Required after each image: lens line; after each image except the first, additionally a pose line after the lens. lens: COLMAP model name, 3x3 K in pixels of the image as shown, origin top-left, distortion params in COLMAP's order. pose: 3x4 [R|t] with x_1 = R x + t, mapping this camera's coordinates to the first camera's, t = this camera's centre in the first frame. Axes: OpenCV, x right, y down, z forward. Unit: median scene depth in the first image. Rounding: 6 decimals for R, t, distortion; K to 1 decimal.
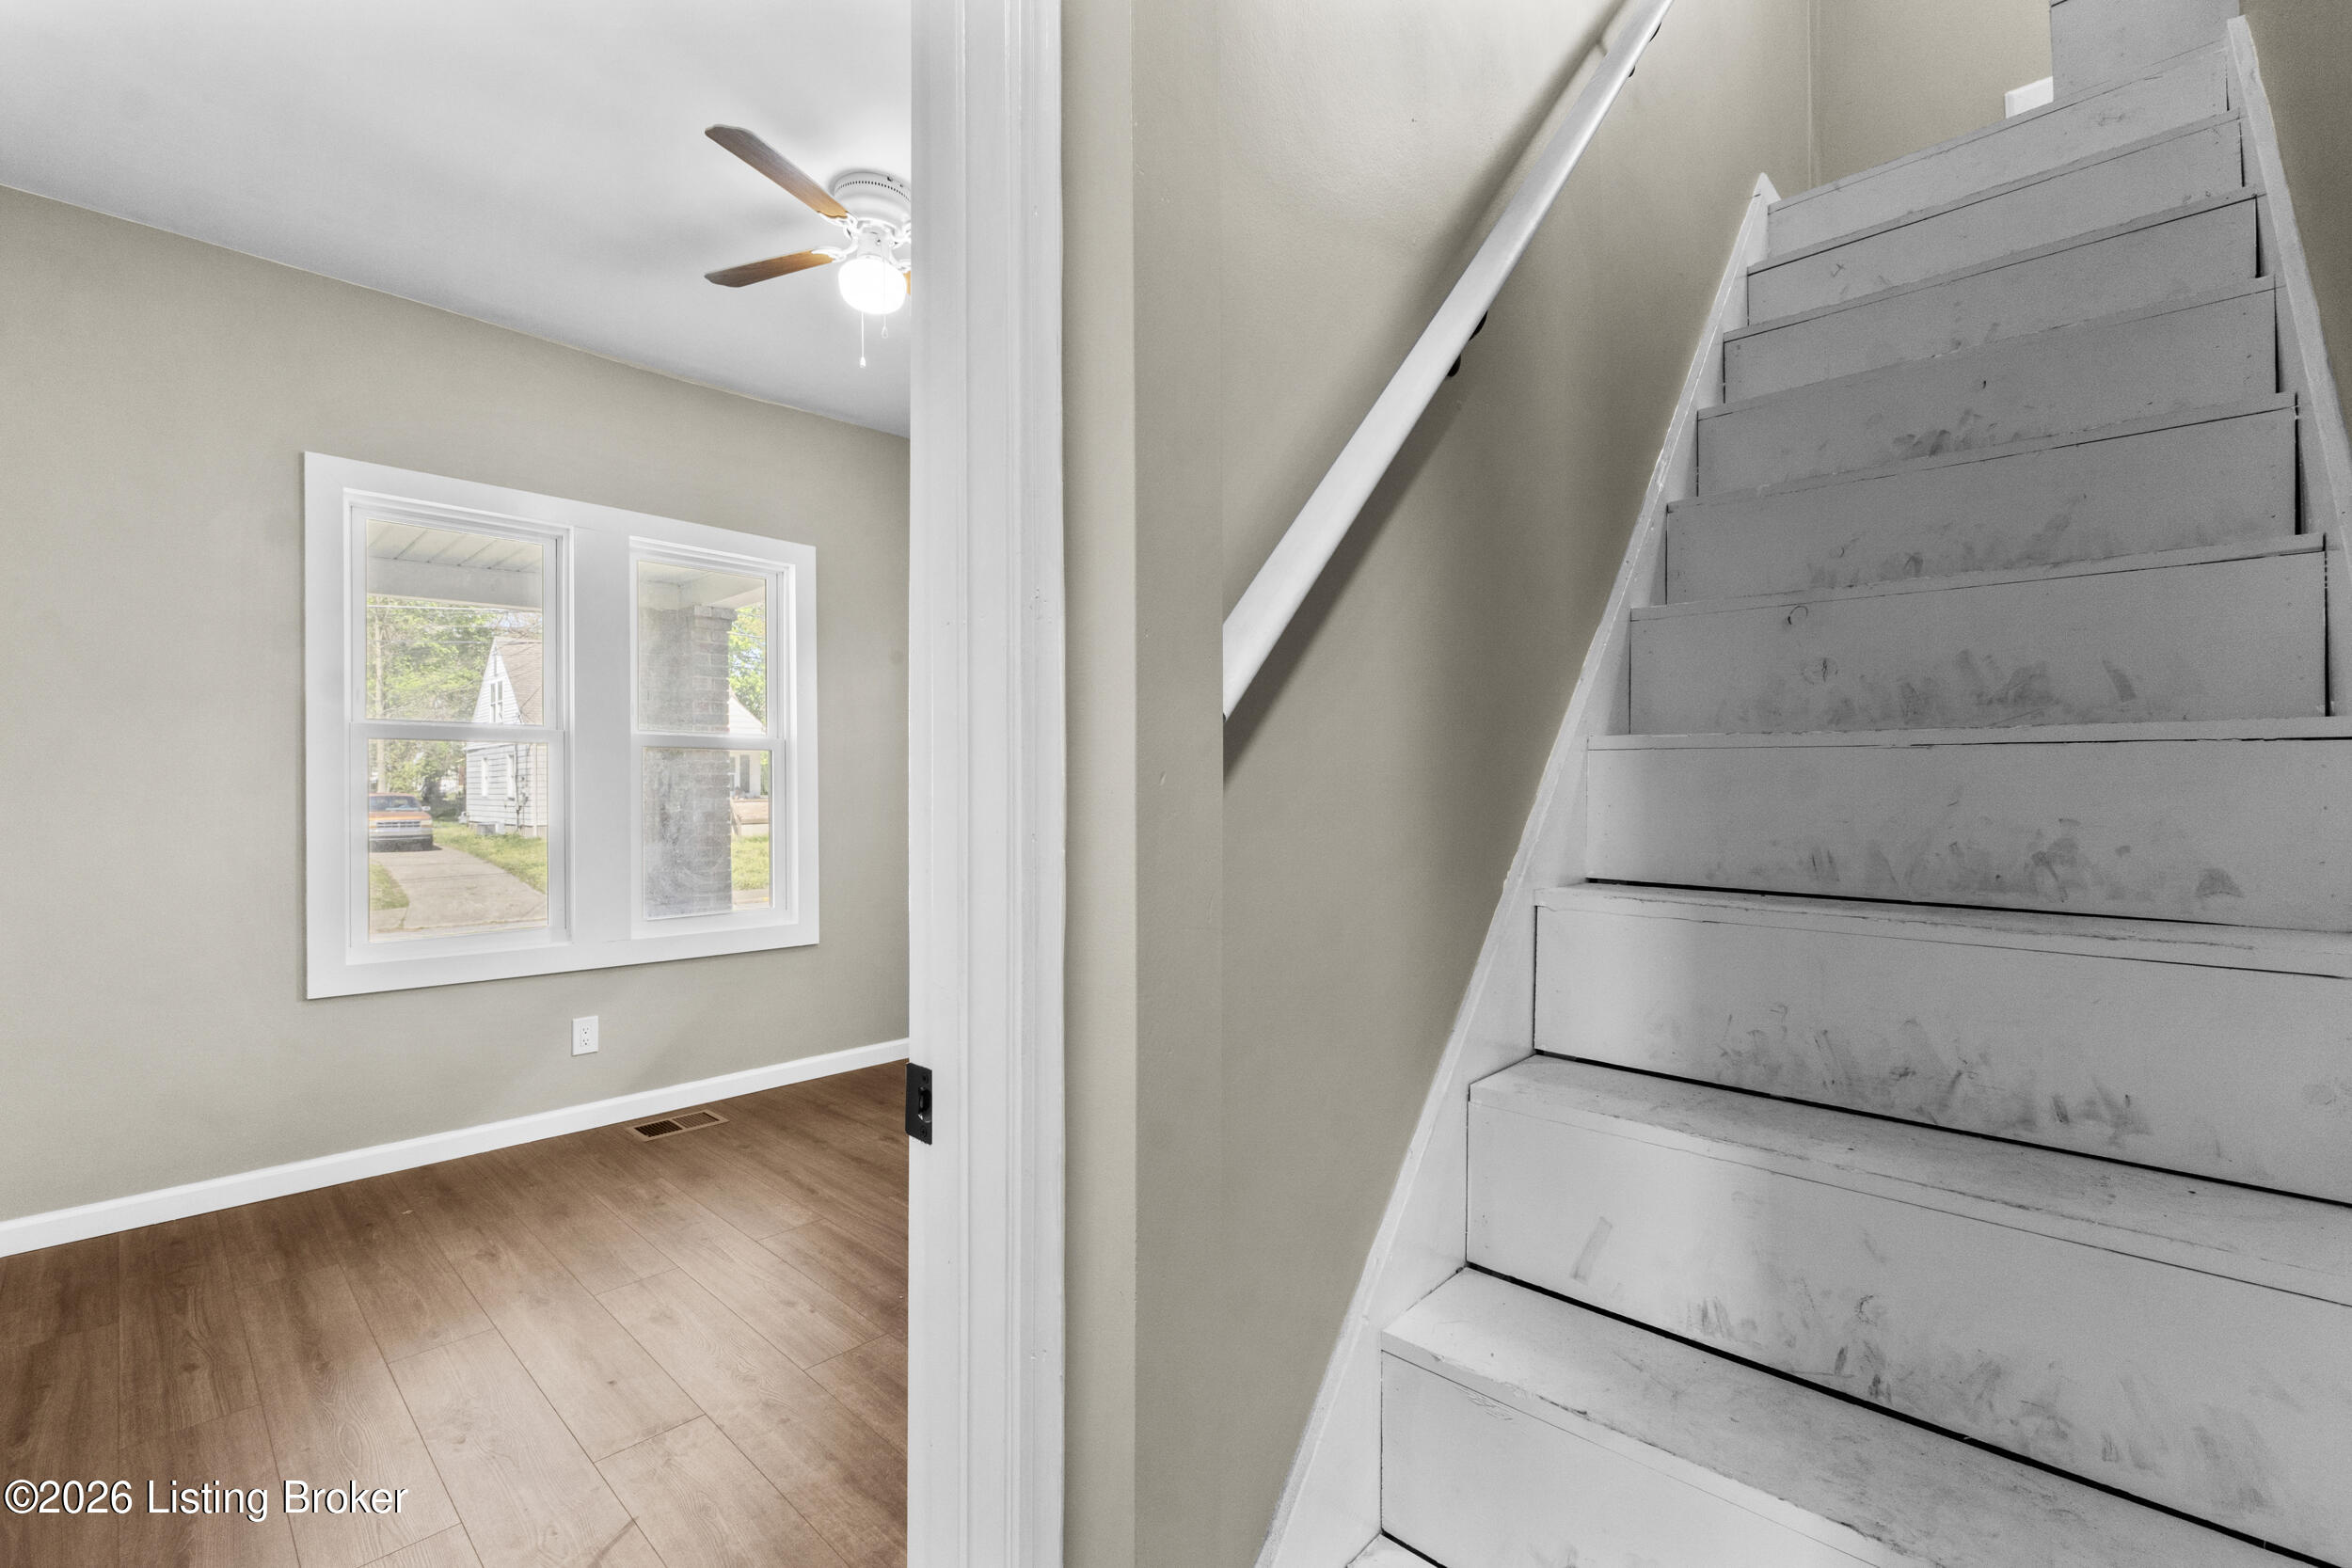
lens RADIAL K [[1013.7, 0, 1164.3], [0, 1013.7, 789.7], [0, 0, 1]] dist [-0.005044, 0.000116]
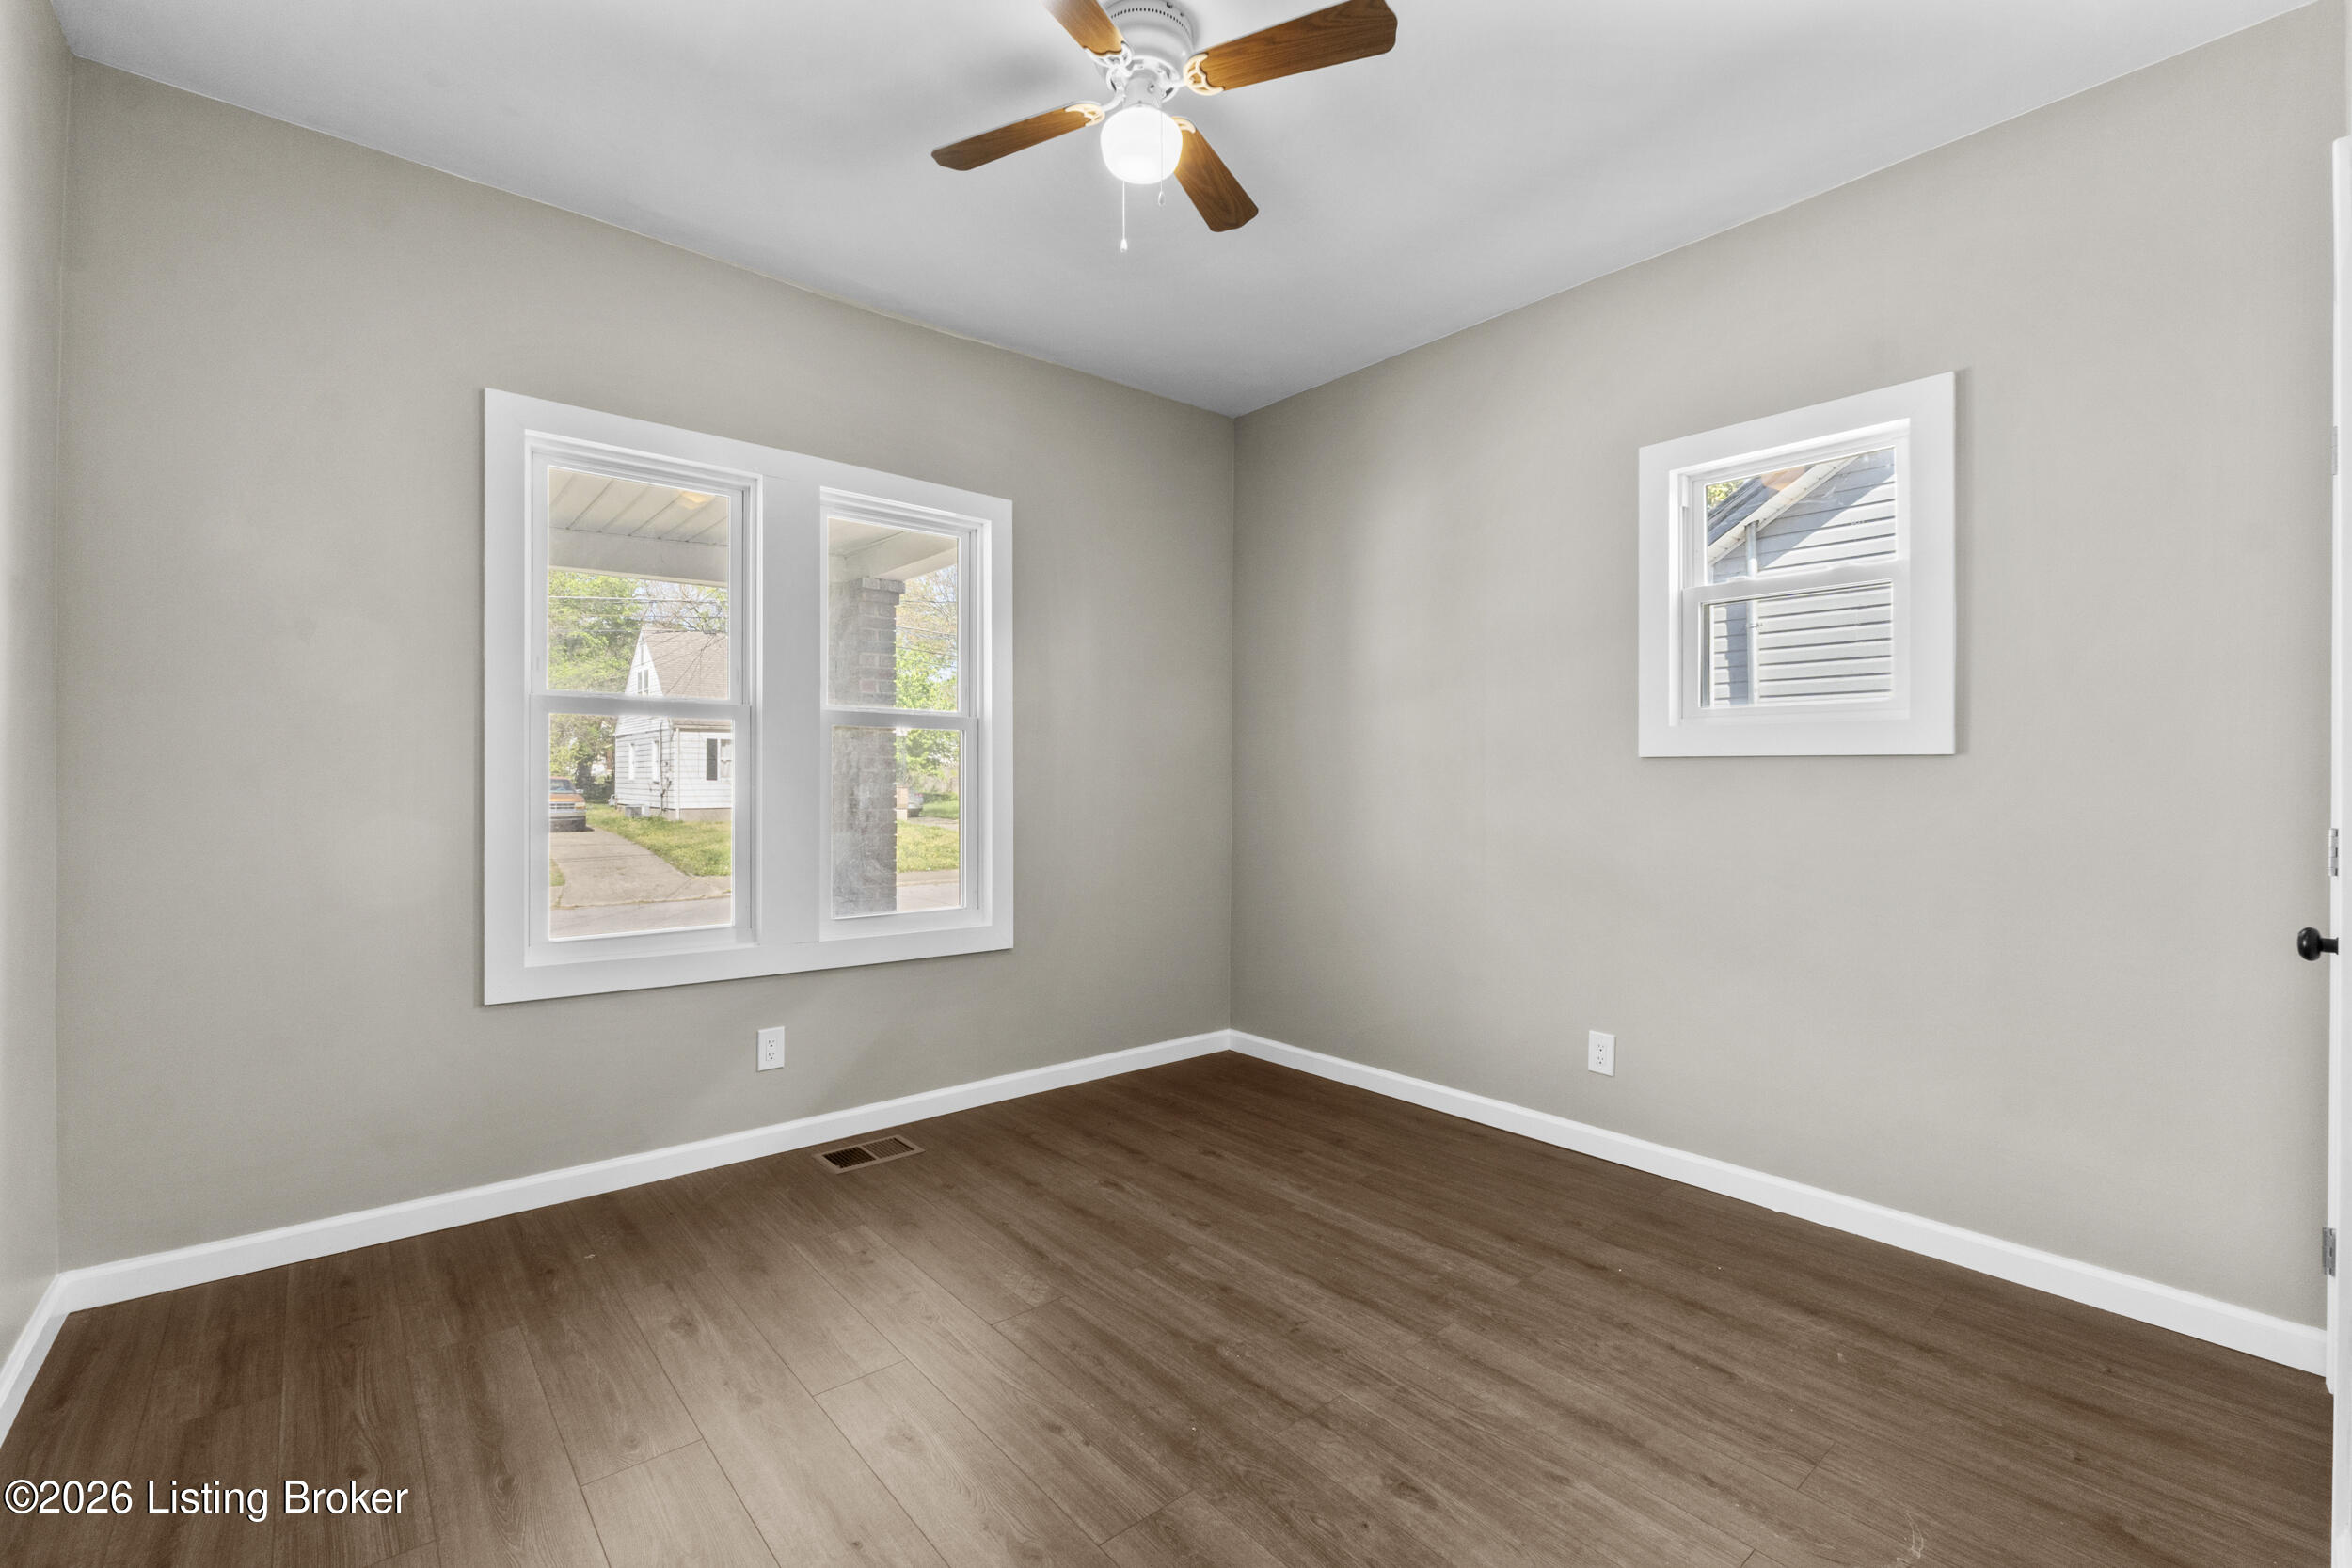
lens RADIAL K [[959.9, 0, 1112.1], [0, 959.9, 782.0], [0, 0, 1]] dist [0.000046, -0.000517]
pose [[0.993443, 0.007928, -0.114057, -0.184769], [-0.007563, 0.999965, 0.003632, 0.003207], [0.114082, -0.002745, 0.993468, 0.201835]]
